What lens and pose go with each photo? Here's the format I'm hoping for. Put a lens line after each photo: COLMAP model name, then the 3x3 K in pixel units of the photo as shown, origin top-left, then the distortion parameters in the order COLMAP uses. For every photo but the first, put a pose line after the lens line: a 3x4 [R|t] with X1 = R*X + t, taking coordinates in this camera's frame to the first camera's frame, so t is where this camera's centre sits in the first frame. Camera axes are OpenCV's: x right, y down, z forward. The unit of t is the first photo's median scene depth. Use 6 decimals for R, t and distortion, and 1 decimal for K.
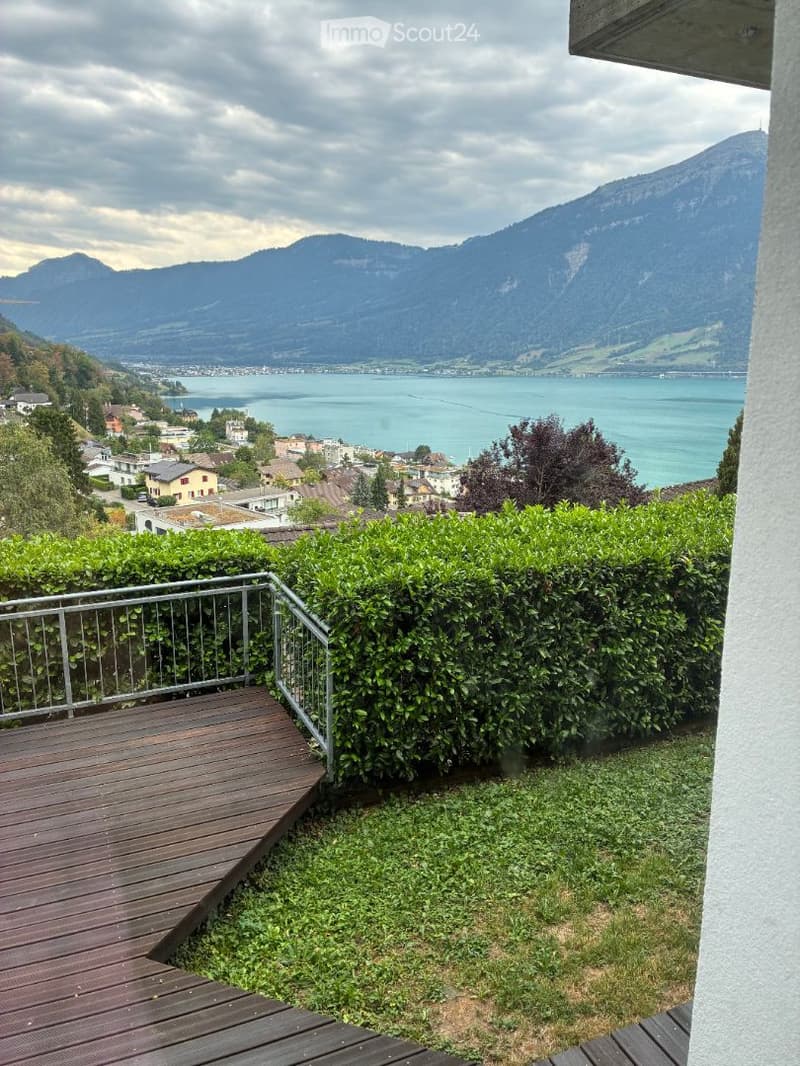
lens RADIAL K [[801.8, 0, 399.6], [0, 801.8, 531.1], [0, 0, 1]] dist [0.024008, -0.020785]
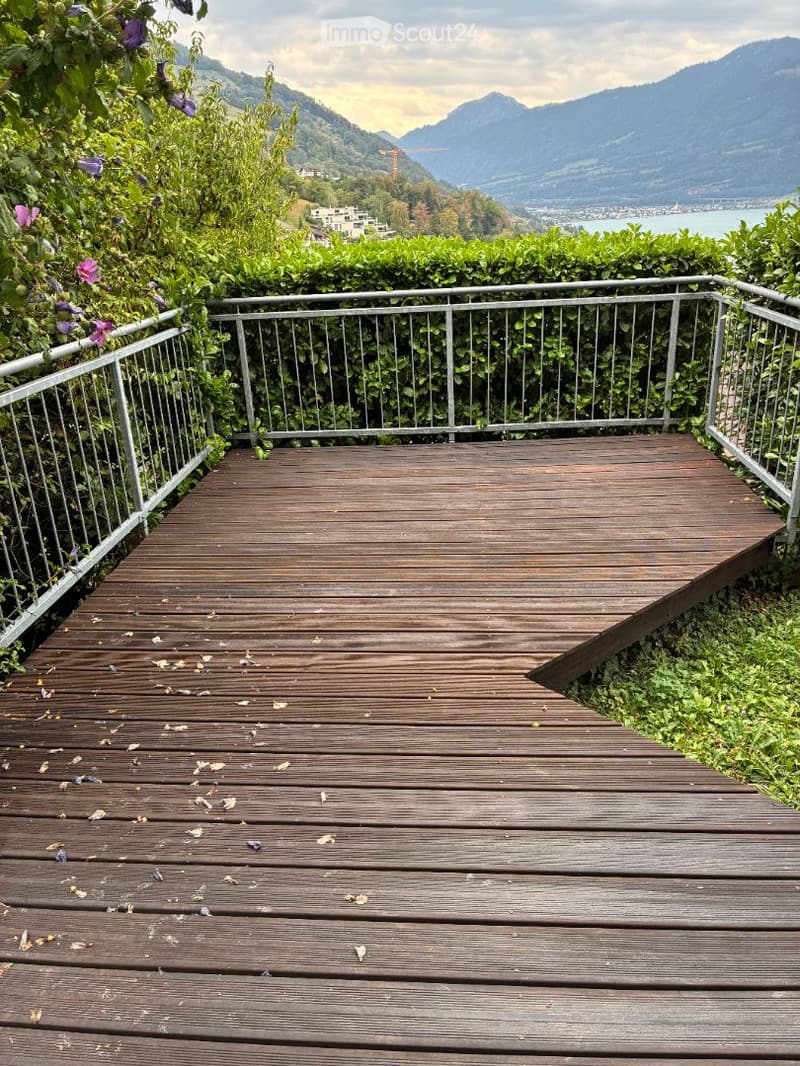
lens RADIAL K [[801.8, 0, 396.6], [0, 801.8, 532.5], [0, 0, 1]] dist [0.024008, -0.020785]
pose [[0.888521, 0.131204, -0.439678, -0.072587], [-0.050129, 0.980267, 0.191218, 0.164381], [0.456090, -0.147861, 0.877564, 0.209677]]
